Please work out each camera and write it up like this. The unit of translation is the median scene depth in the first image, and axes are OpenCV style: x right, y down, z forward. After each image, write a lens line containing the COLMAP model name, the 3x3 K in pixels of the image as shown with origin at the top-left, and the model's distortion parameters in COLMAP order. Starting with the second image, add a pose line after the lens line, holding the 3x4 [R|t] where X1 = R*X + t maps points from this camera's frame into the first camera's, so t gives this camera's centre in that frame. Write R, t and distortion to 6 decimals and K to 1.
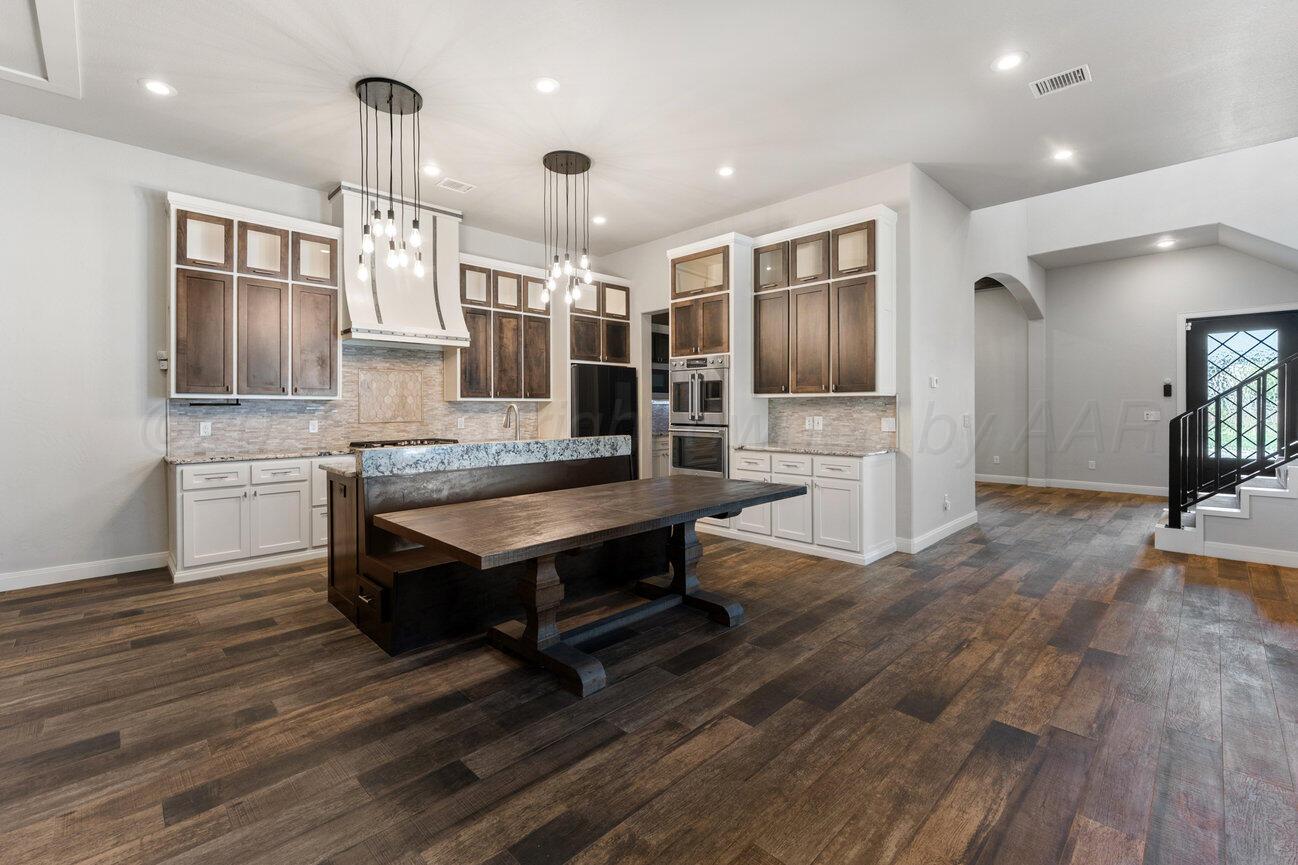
lens RADIAL K [[553.1, 0, 648.5], [0, 553.1, 408.7], [0, 0, 1]] dist [-0.000142, -0.000301]
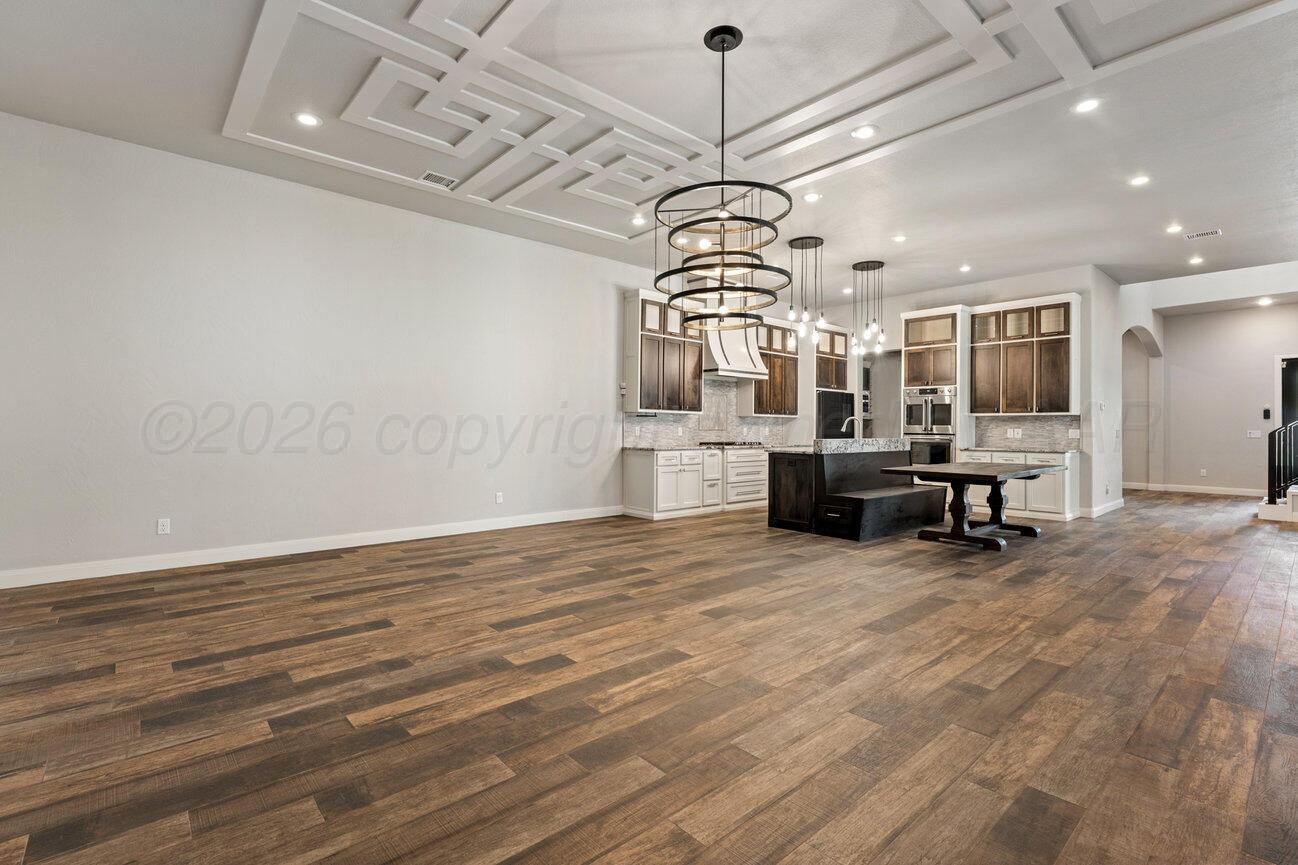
lens RADIAL K [[588.9, 0, 651.6], [0, 588.9, 423.7], [0, 0, 1]] dist [-0.001748, 0.000336]
pose [[0.998494, 0.010927, -0.053755, -0.605821], [-0.011555, 0.999868, -0.011387, 0.030747], [0.053623, 0.011991, 0.998489, -0.643780]]
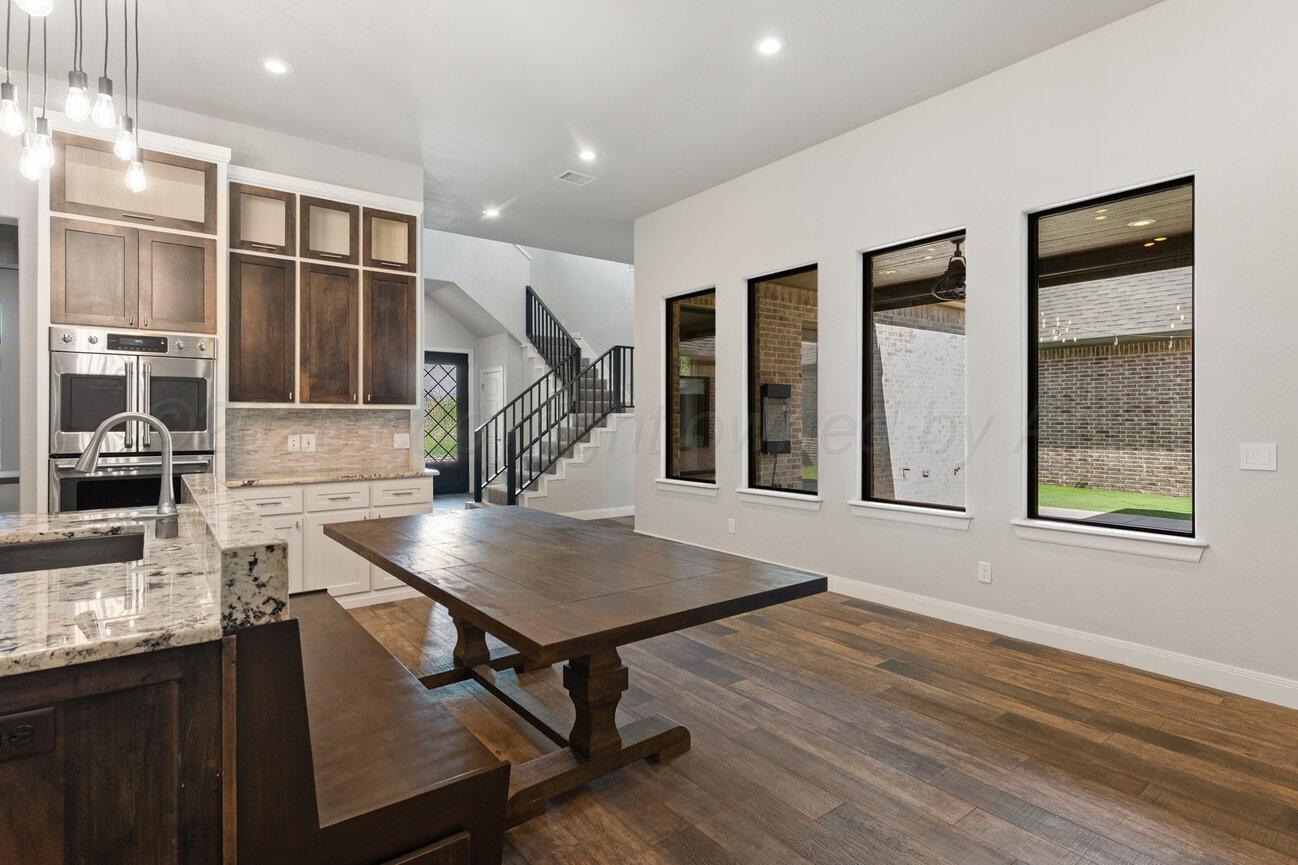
lens RADIAL K [[648.2, 0, 644.7], [0, 648.2, 421.5], [0, 0, 1]] dist [-0.000767, -0.000553]
pose [[0.126469, 0.001464, 0.991969, -0.542530], [0.004840, 0.999986, -0.002092, 0.000443], [-0.991959, 0.005066, 0.126461, 0.440970]]
